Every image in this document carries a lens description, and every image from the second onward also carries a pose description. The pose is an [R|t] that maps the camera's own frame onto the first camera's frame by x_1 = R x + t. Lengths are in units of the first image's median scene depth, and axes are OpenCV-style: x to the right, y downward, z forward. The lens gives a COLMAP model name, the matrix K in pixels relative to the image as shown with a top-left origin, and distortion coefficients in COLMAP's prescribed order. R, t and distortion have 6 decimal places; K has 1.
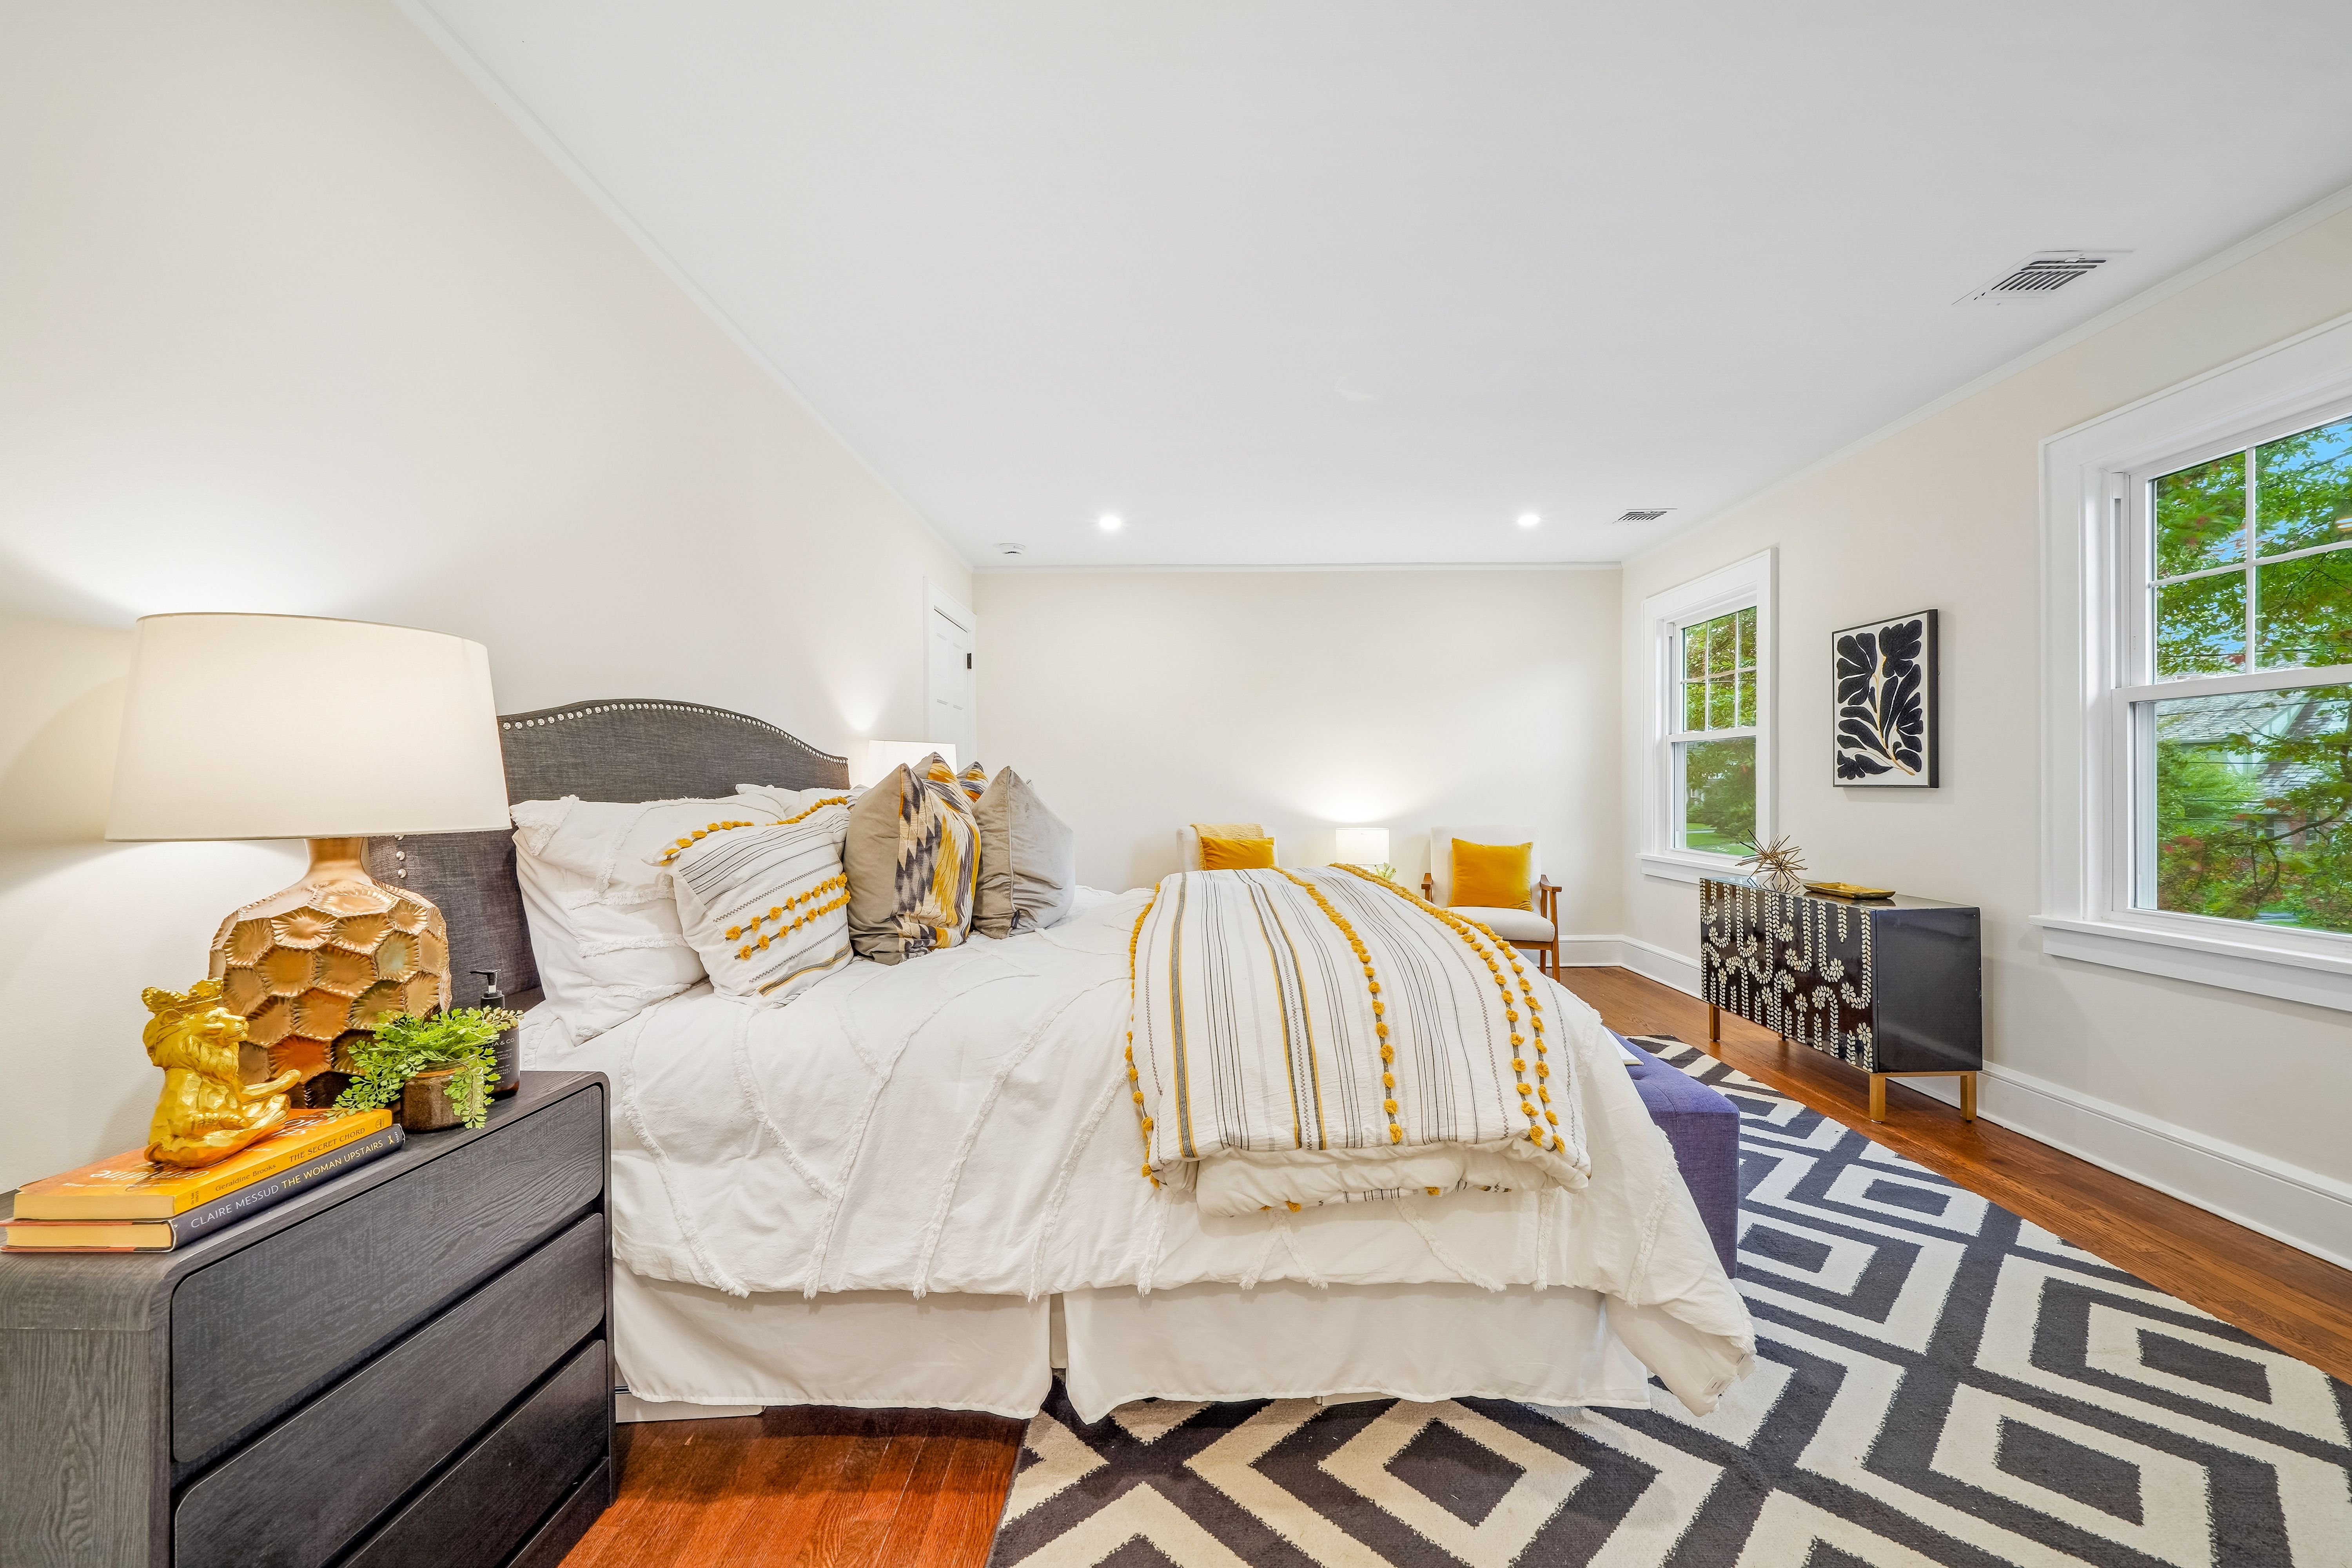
lens RADIAL K [[903.0, 0, 1195.2], [0, 903.0, 790.8], [0, 0, 1]] dist [-0.016232, 0.003444]
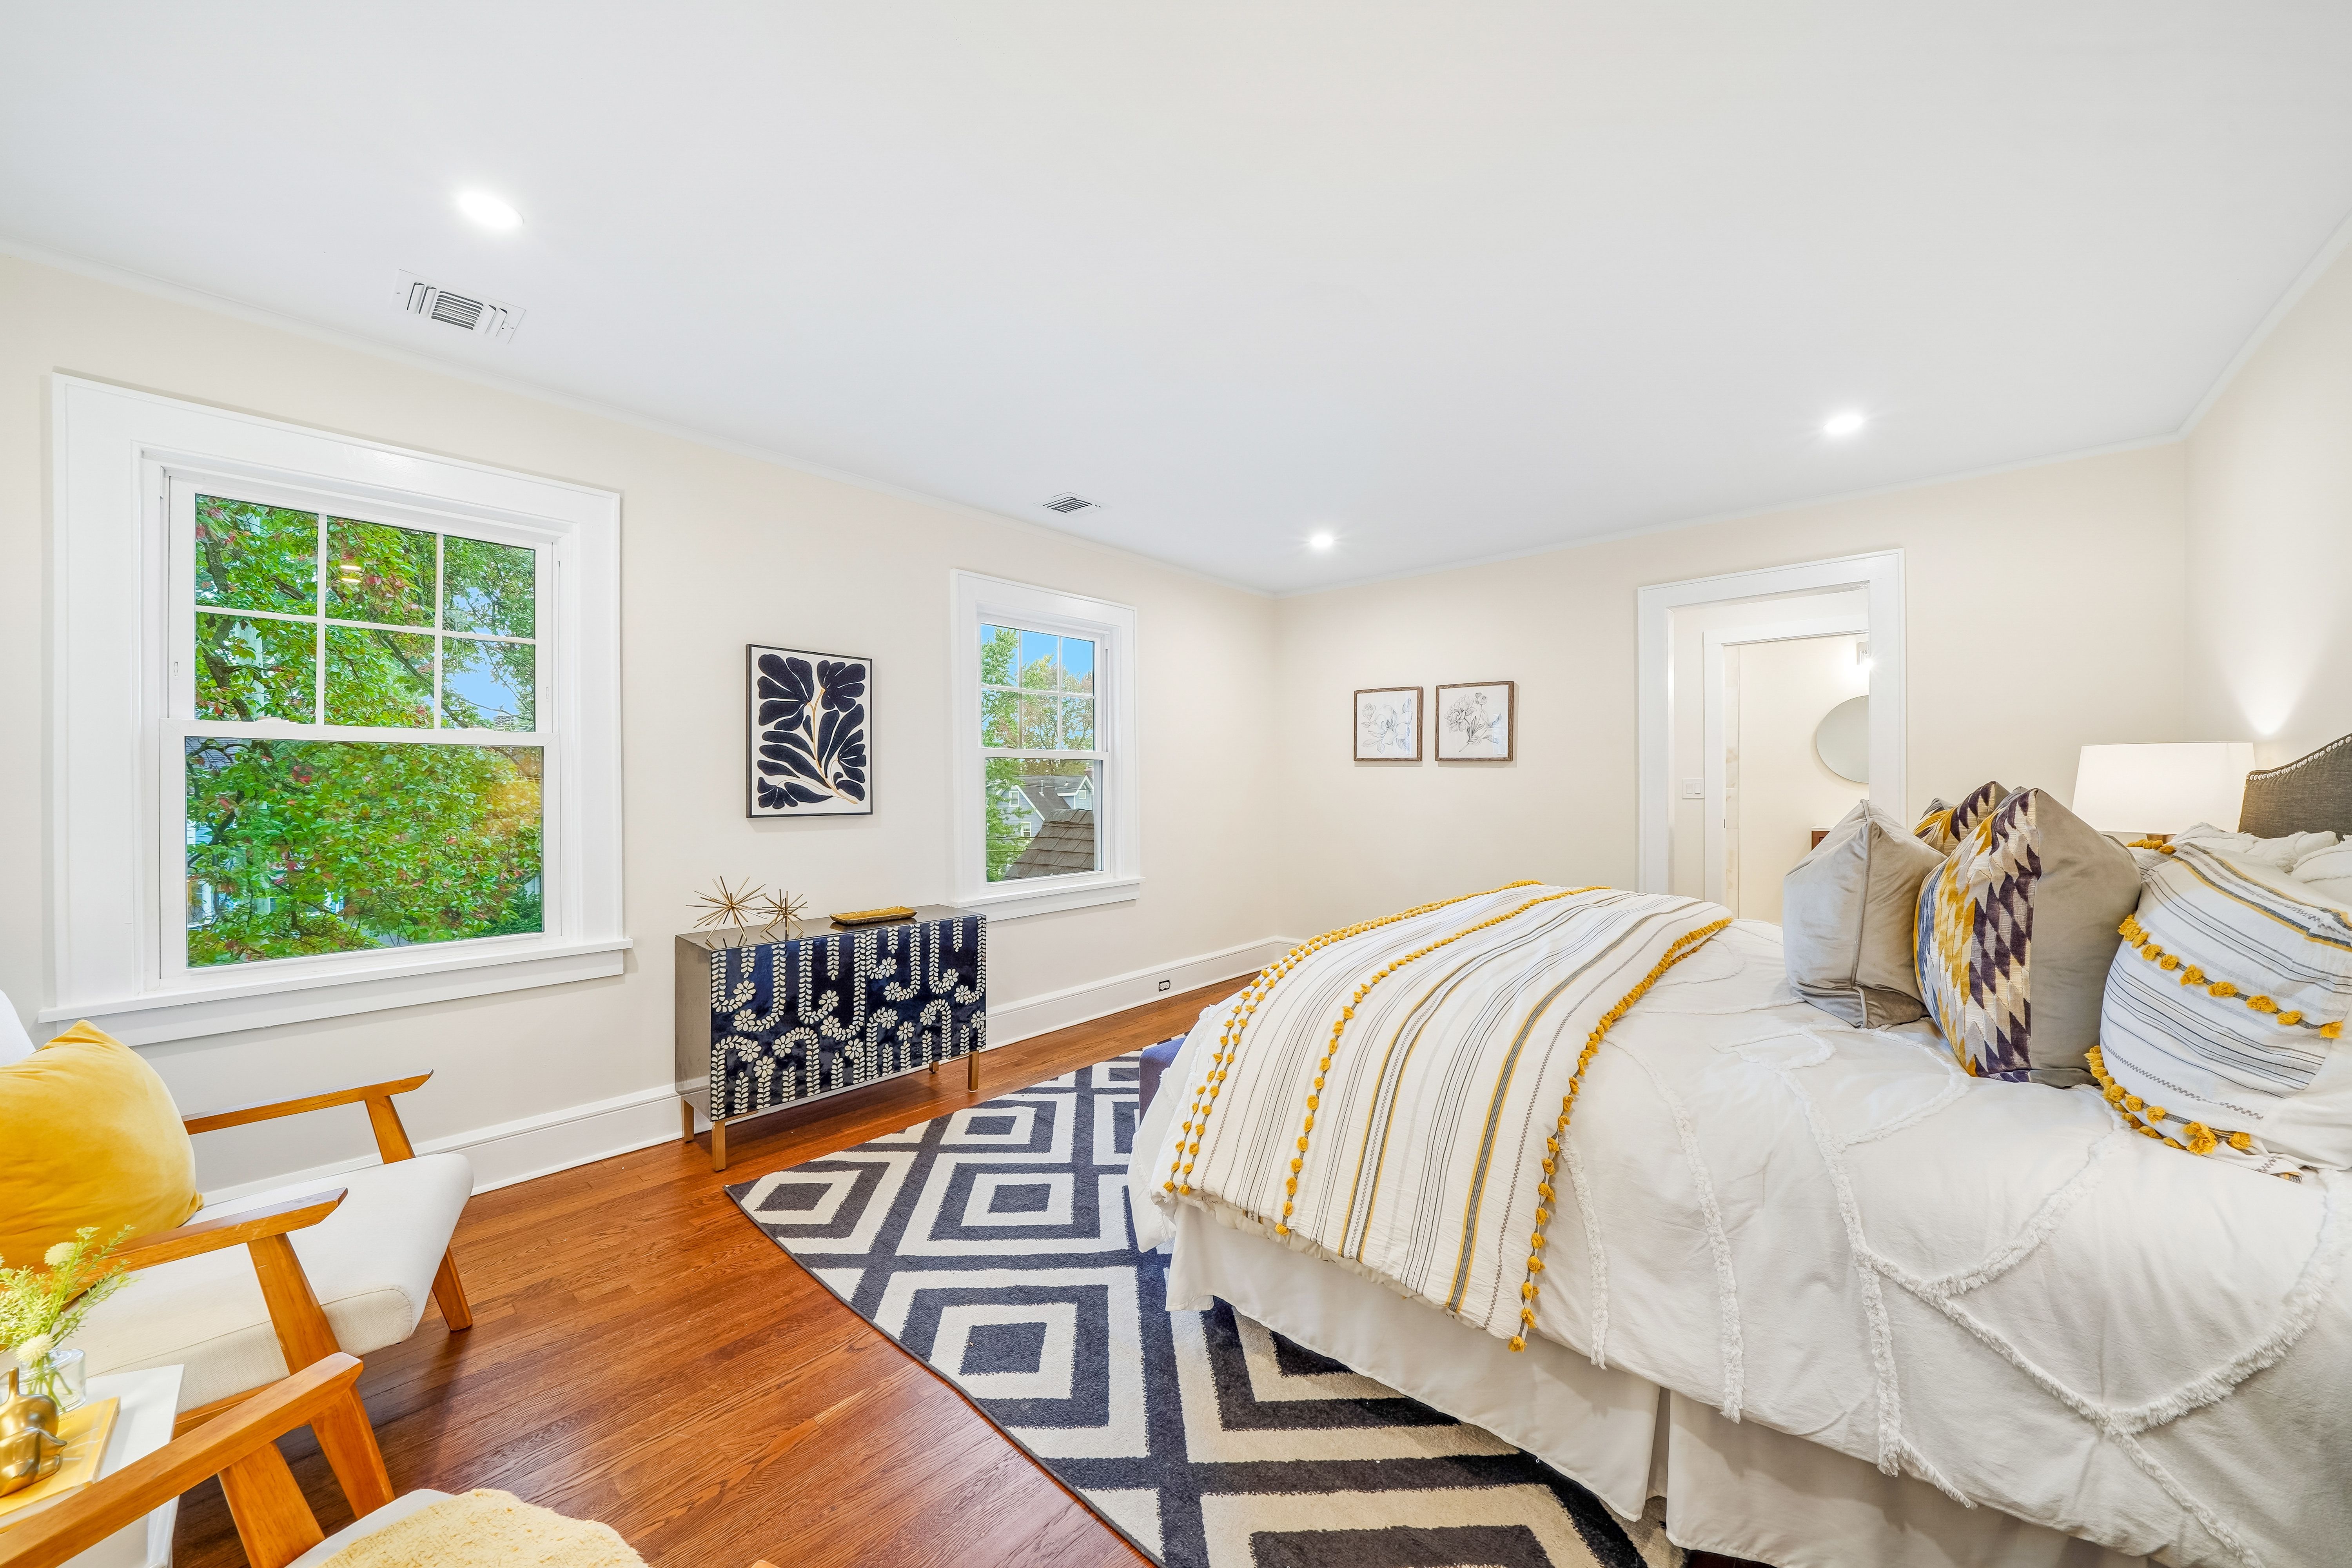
lens RADIAL K [[834.4, 0, 1177.1], [0, 834.4, 781.8], [0, 0, 1]] dist [-0.022574, 0.001699]
pose [[-0.743673, 0.015355, 0.668367, -0.169432], [0.016266, 0.999856, -0.004873, -0.031523], [-0.668345, 0.007248, -0.743816, 1.440375]]
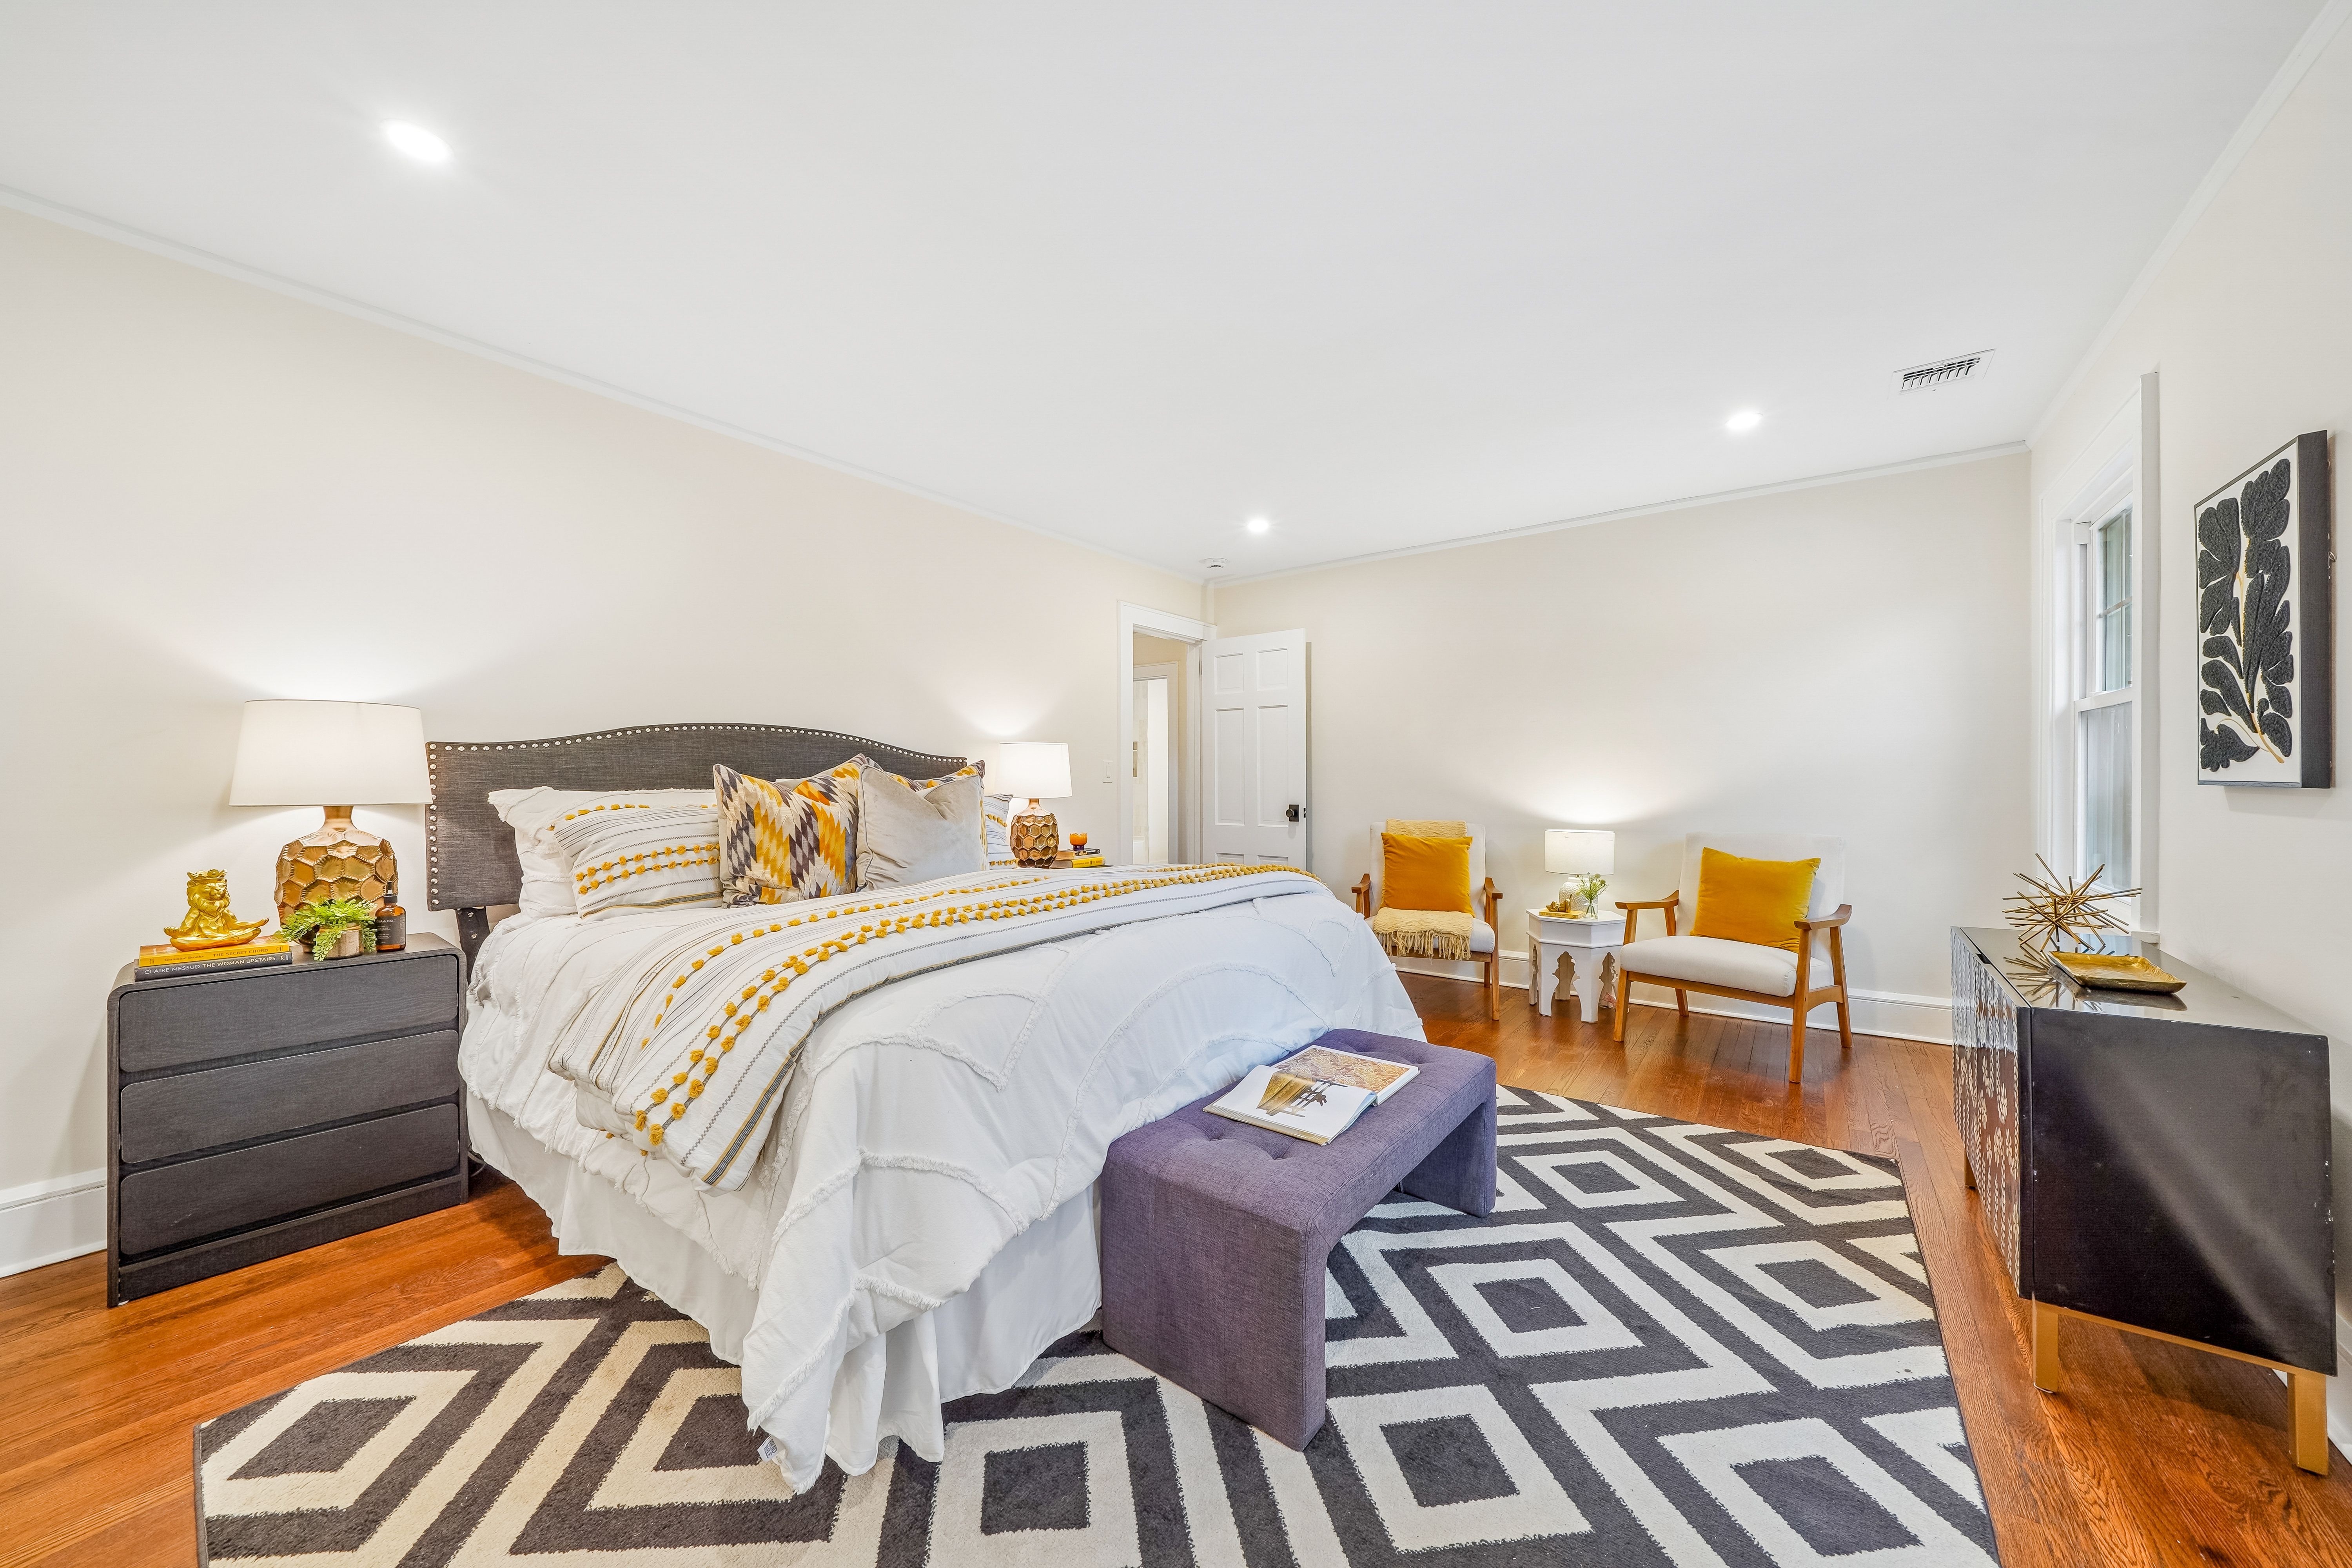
lens RADIAL K [[834.4, 0, 1171.8], [0, 834.4, 782.5], [0, 0, 1]] dist [-0.022574, 0.001699]
pose [[0.793108, 0.004229, -0.609066, 0.556652], [-0.004050, 0.999990, 0.001670, -0.004483], [0.609067, 0.001143, 0.793118, 0.239354]]
